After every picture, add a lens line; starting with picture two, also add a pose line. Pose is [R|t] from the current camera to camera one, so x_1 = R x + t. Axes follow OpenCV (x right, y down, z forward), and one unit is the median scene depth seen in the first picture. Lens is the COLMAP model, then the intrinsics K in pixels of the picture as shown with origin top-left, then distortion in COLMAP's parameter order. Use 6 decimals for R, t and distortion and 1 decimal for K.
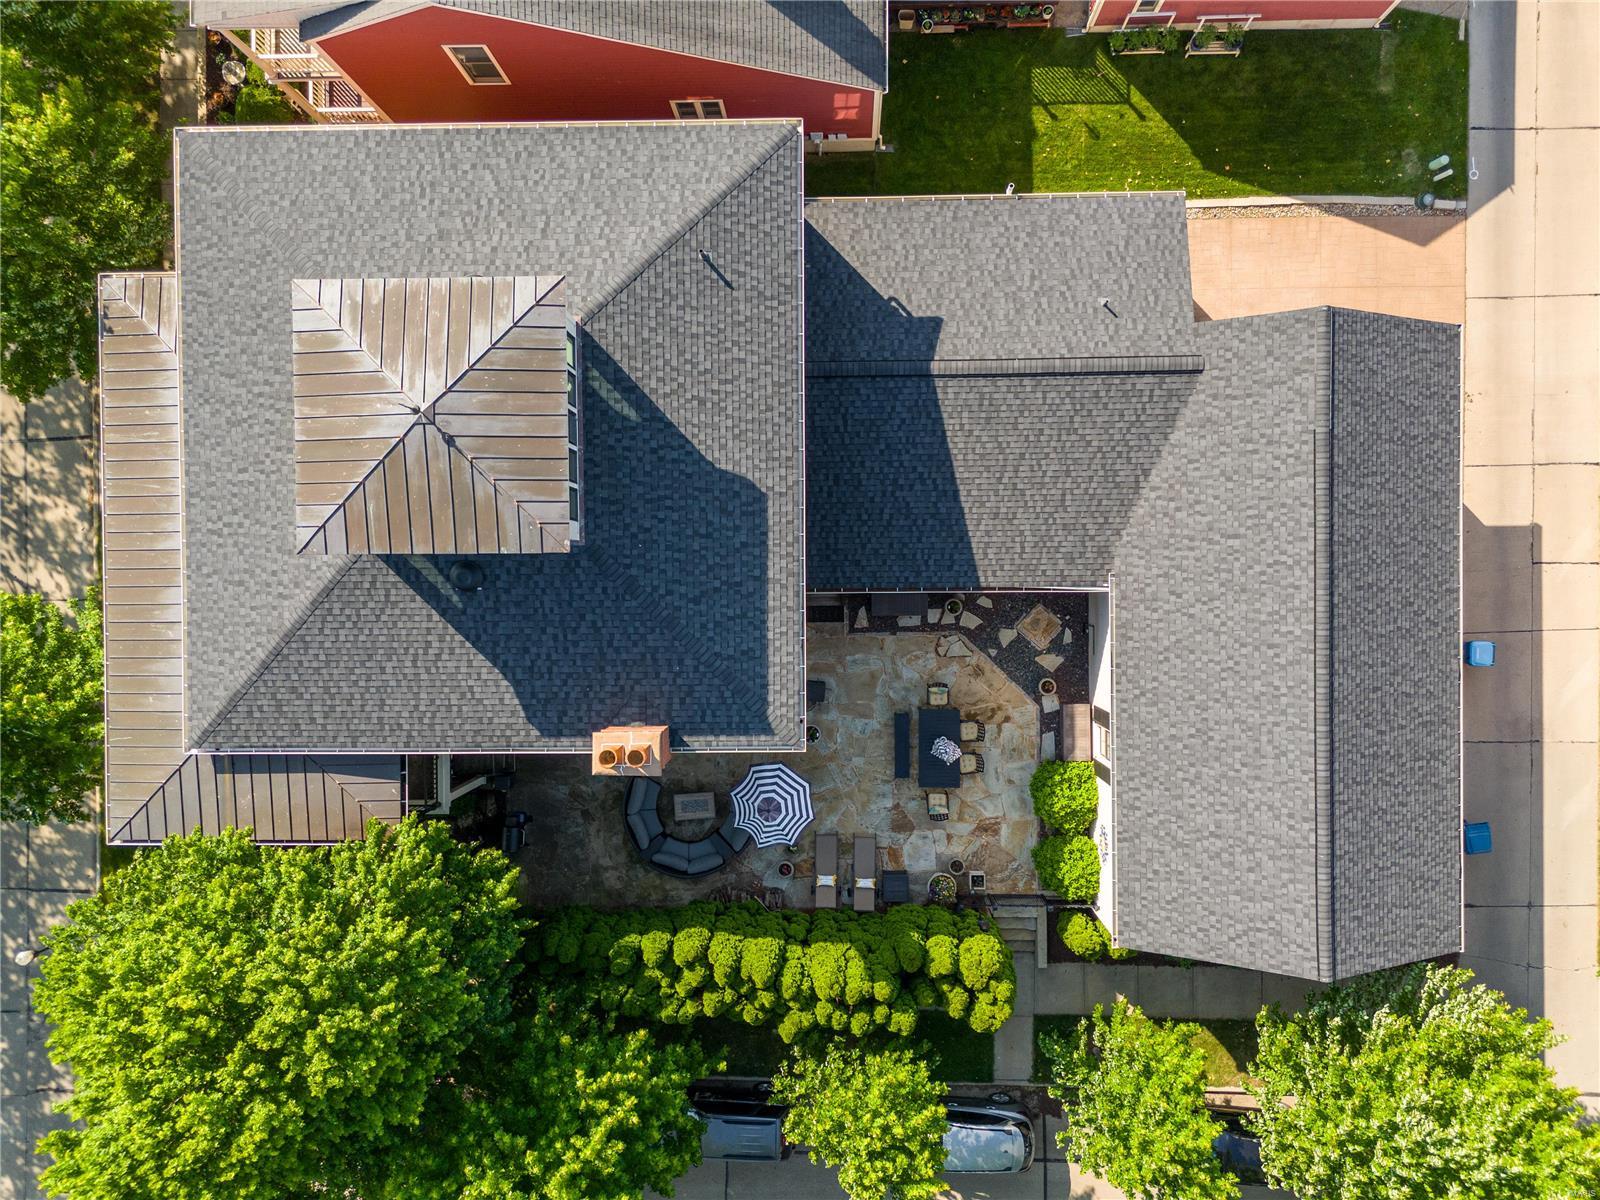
lens RADIAL K [[1187.2, 0, 815.5], [0, 1187.2, 602.6], [0, 0, 1]] dist [0.068402, -0.067512]
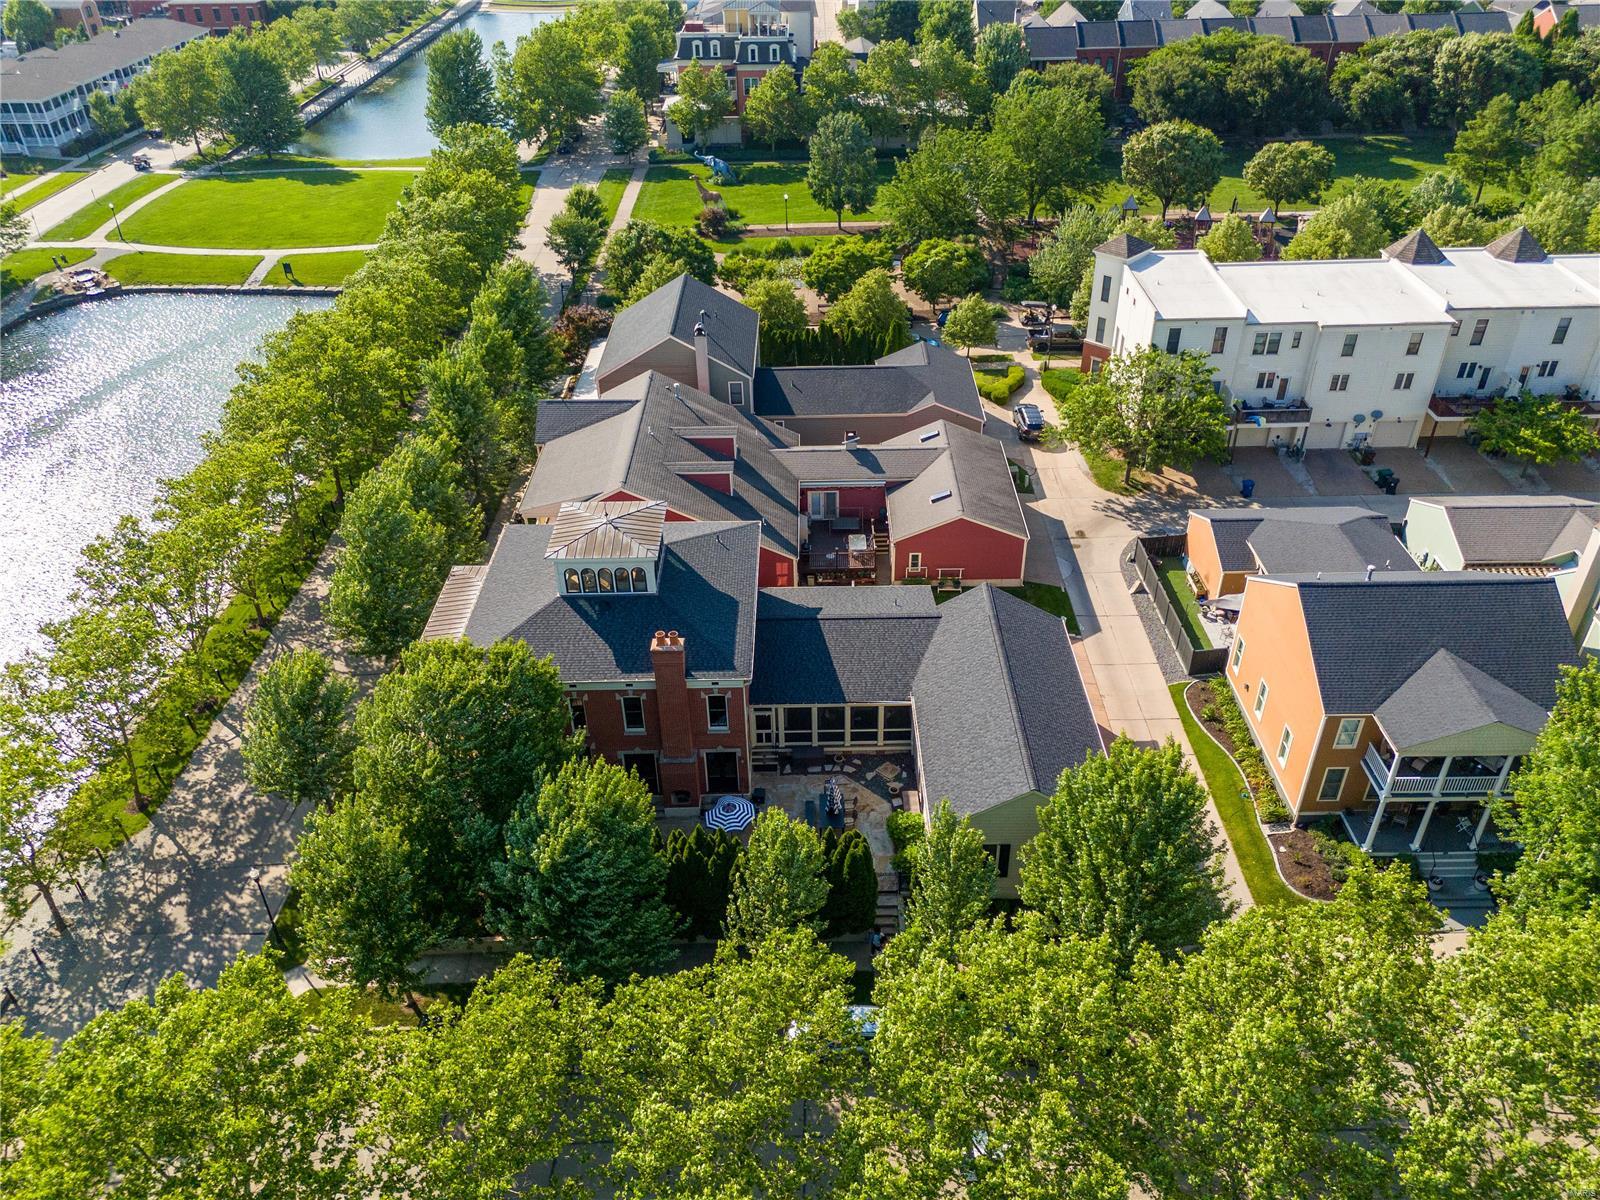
lens RADIAL K [[1187.2, 0, 815.5], [0, 1187.2, 602.6], [0, 0, 1]] dist [0.068402, -0.067512]
pose [[0.999896, 0.003789, 0.013941, 0.055062], [0.009365, 0.564730, -0.825223, 1.329208], [-0.010999, 0.825267, 0.564636, -0.195514]]
